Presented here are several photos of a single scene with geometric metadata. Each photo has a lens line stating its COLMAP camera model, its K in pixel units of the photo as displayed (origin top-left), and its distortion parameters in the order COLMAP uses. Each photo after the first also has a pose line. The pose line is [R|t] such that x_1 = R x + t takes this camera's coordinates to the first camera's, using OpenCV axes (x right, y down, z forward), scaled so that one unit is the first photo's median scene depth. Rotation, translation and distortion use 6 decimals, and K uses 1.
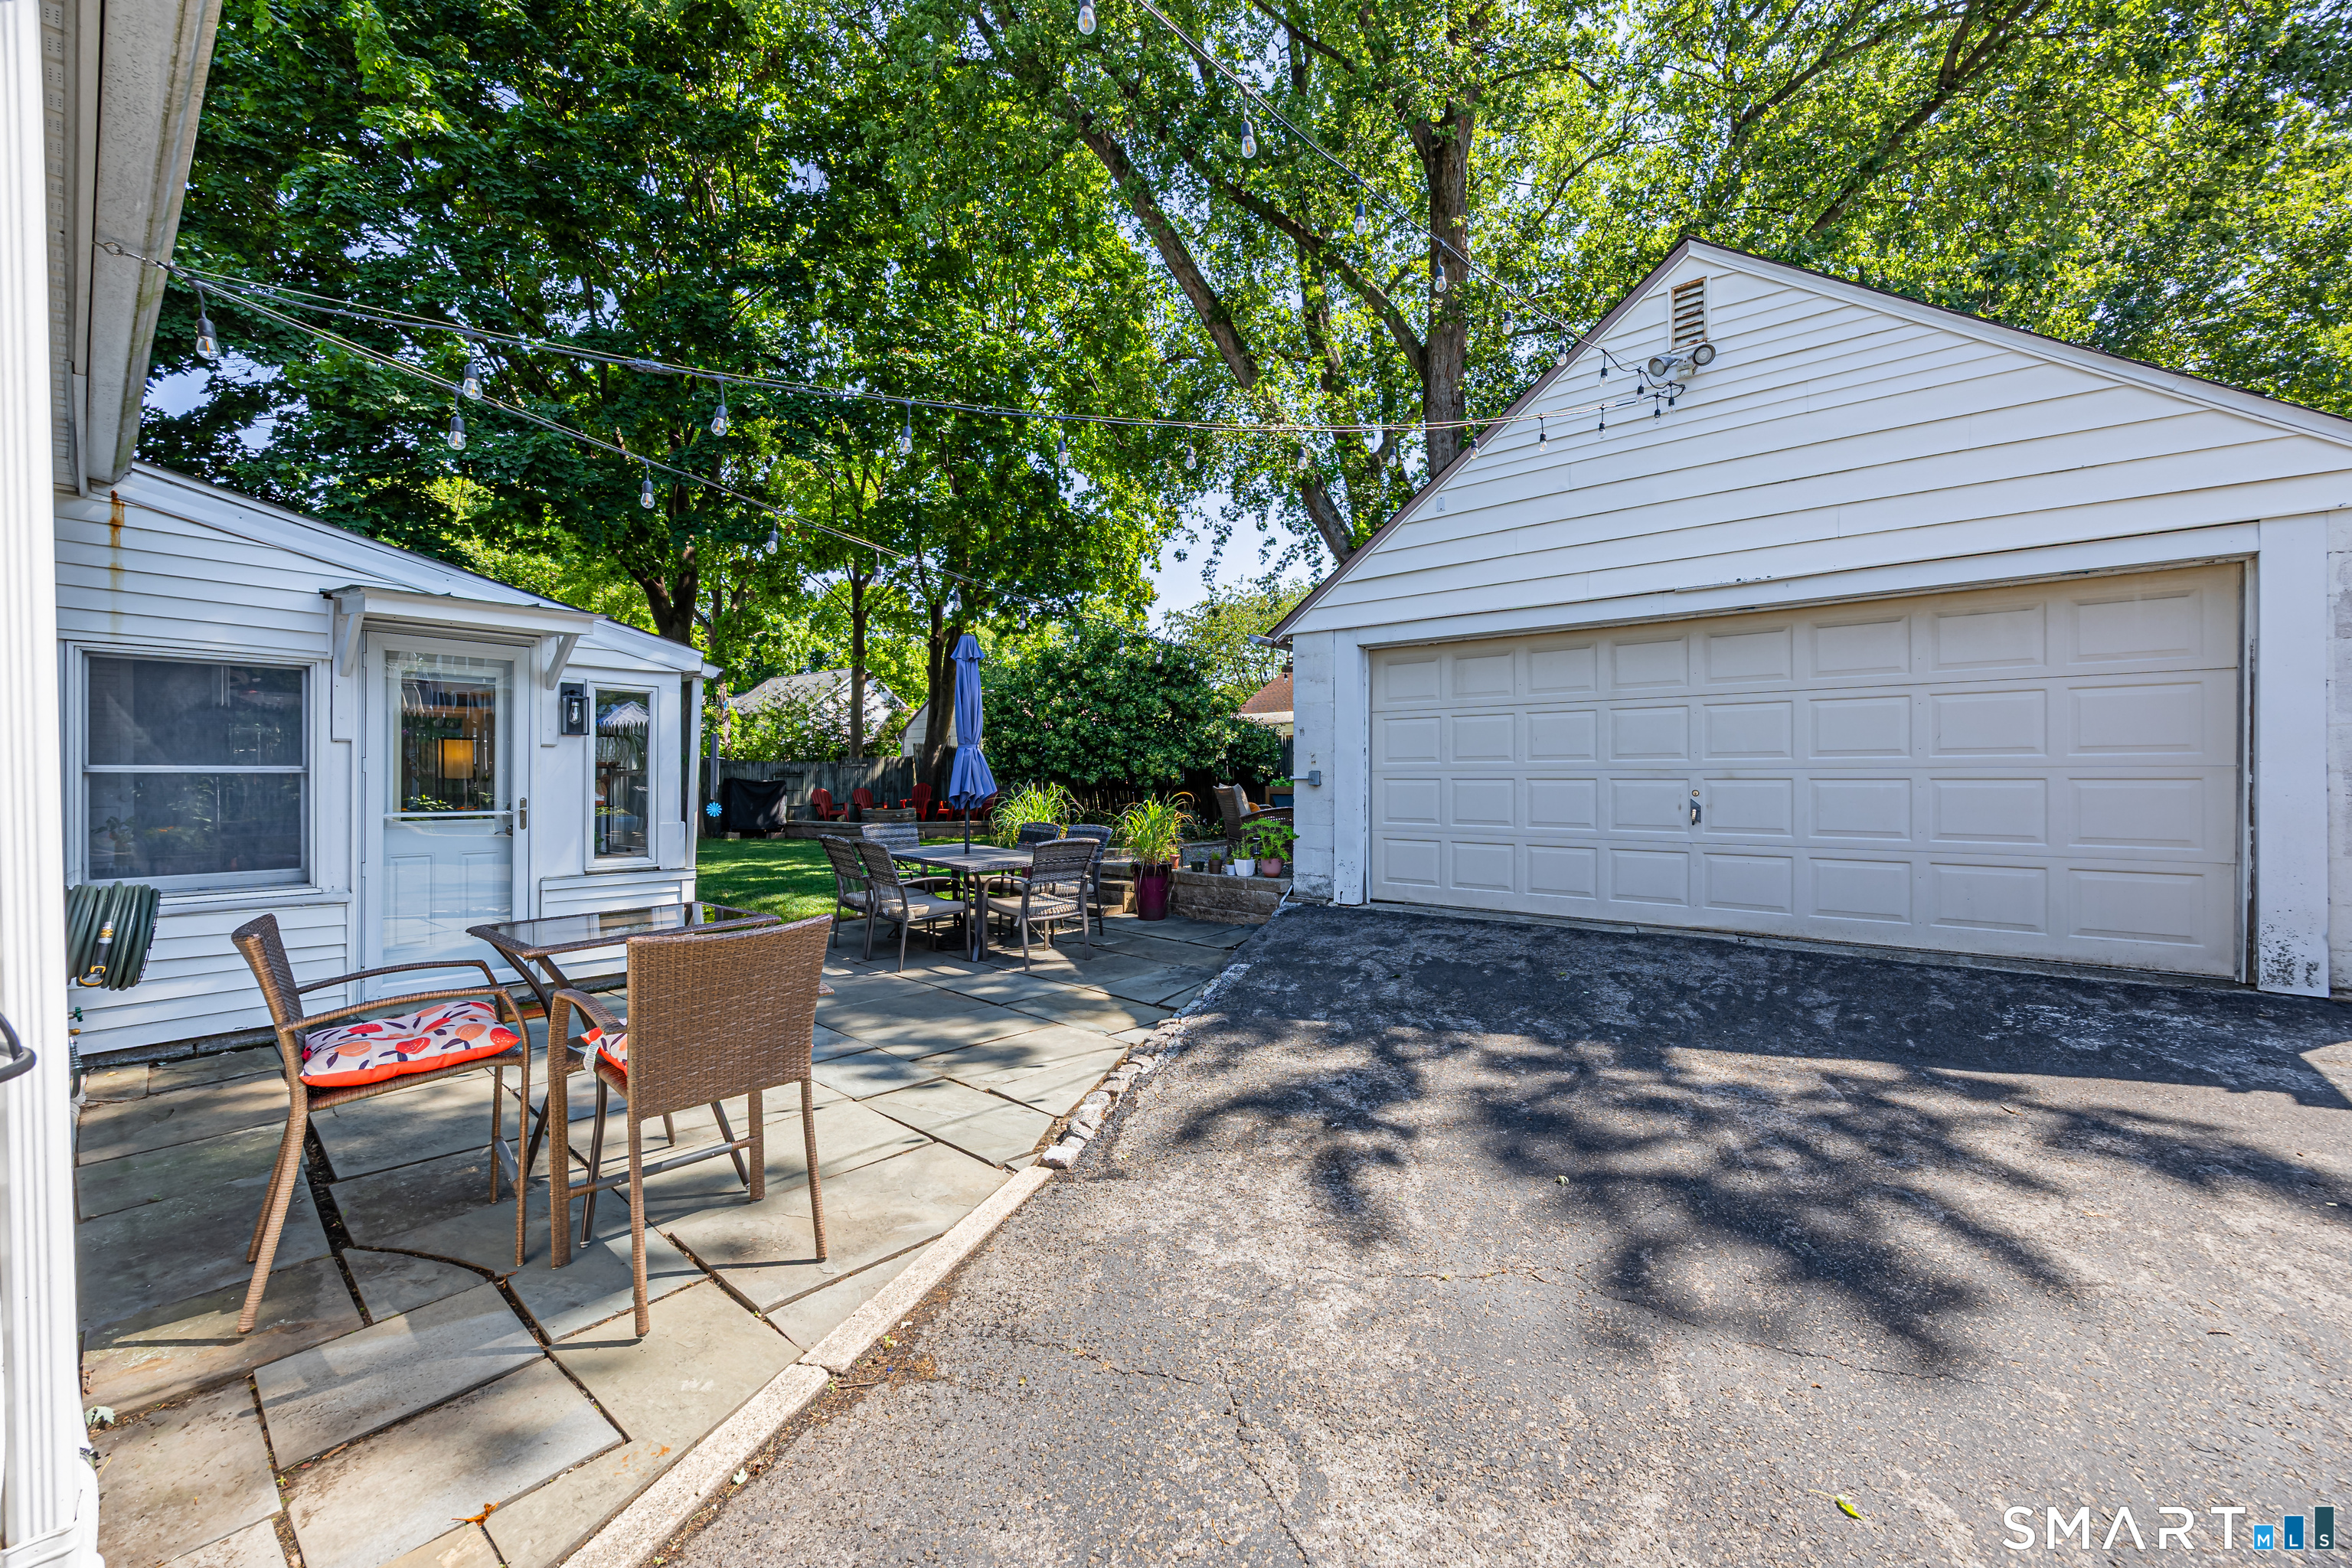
lens RADIAL K [[903.6, 0, 1119.5], [0, 903.6, 786.9], [0, 0, 1]] dist [0.003096, 0.000060]
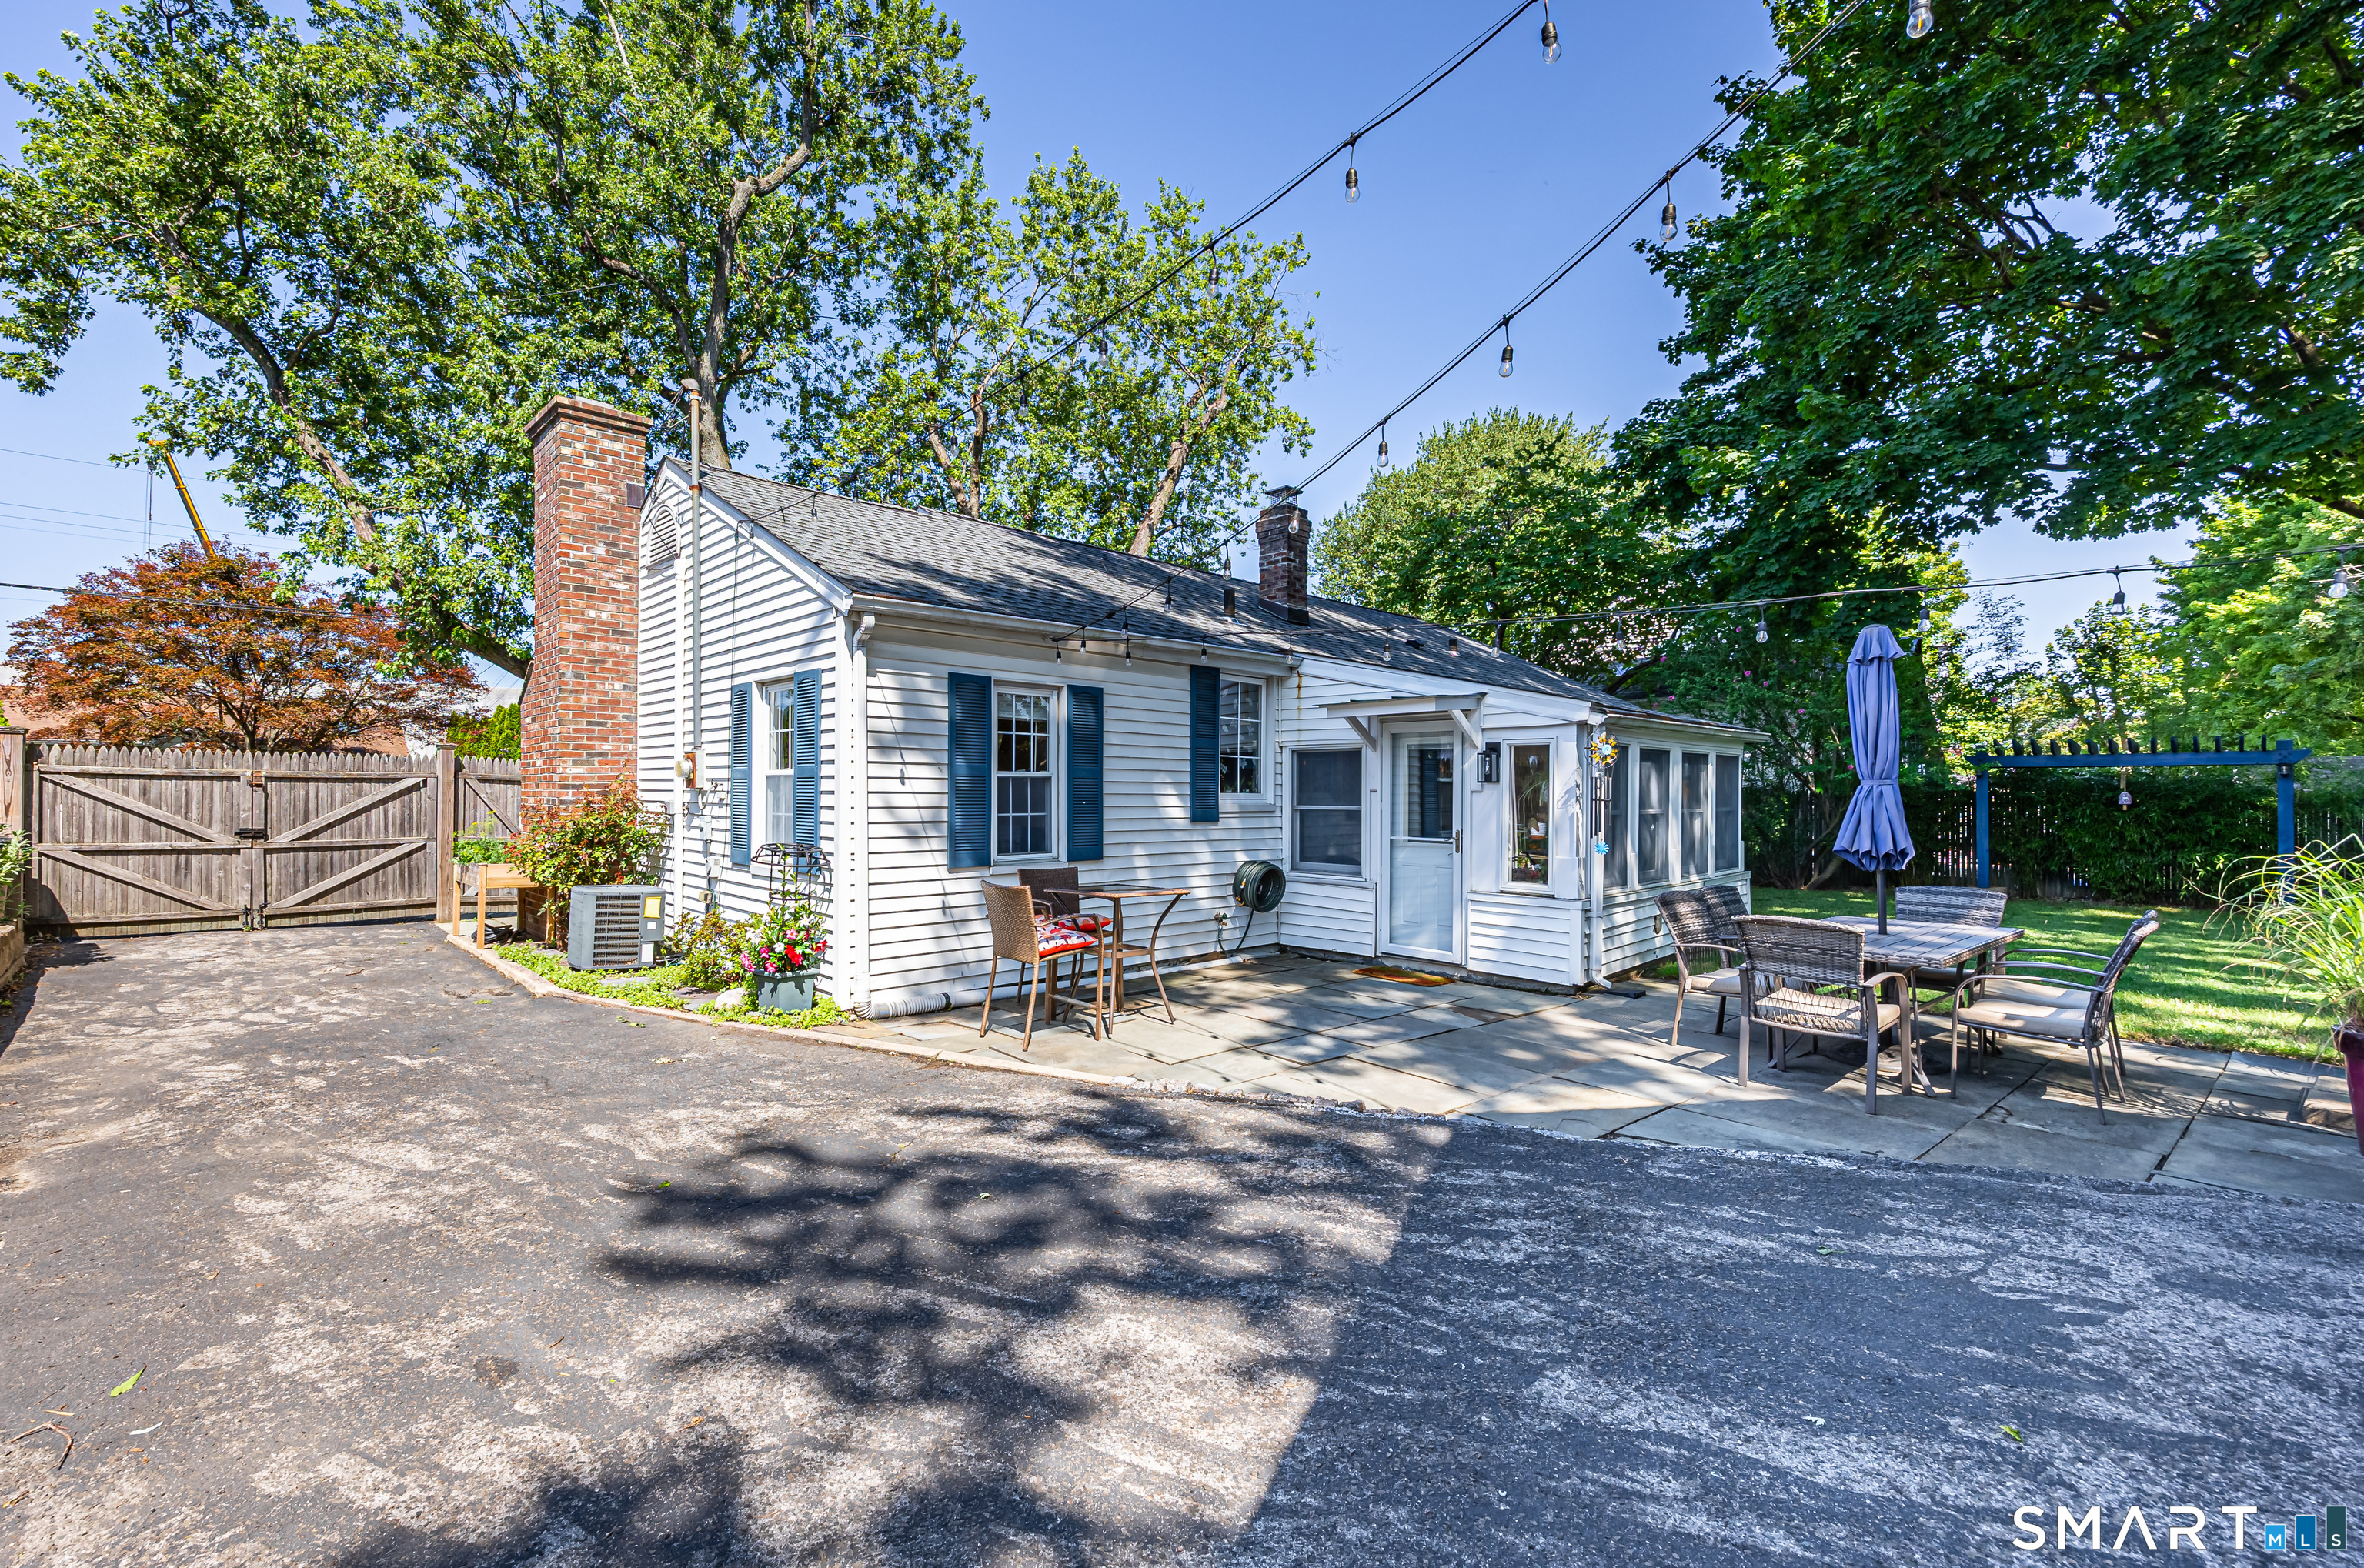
lens RADIAL K [[908.1, 0, 1125.2], [0, 908.1, 786.9], [0, 0, 1]] dist [0.003096, 0.000060]
pose [[-0.064439, -0.008320, -0.997887, 1.511199], [-0.013672, 0.999879, -0.007454, -0.072902], [0.997828, 0.013162, -0.064545, 1.195110]]
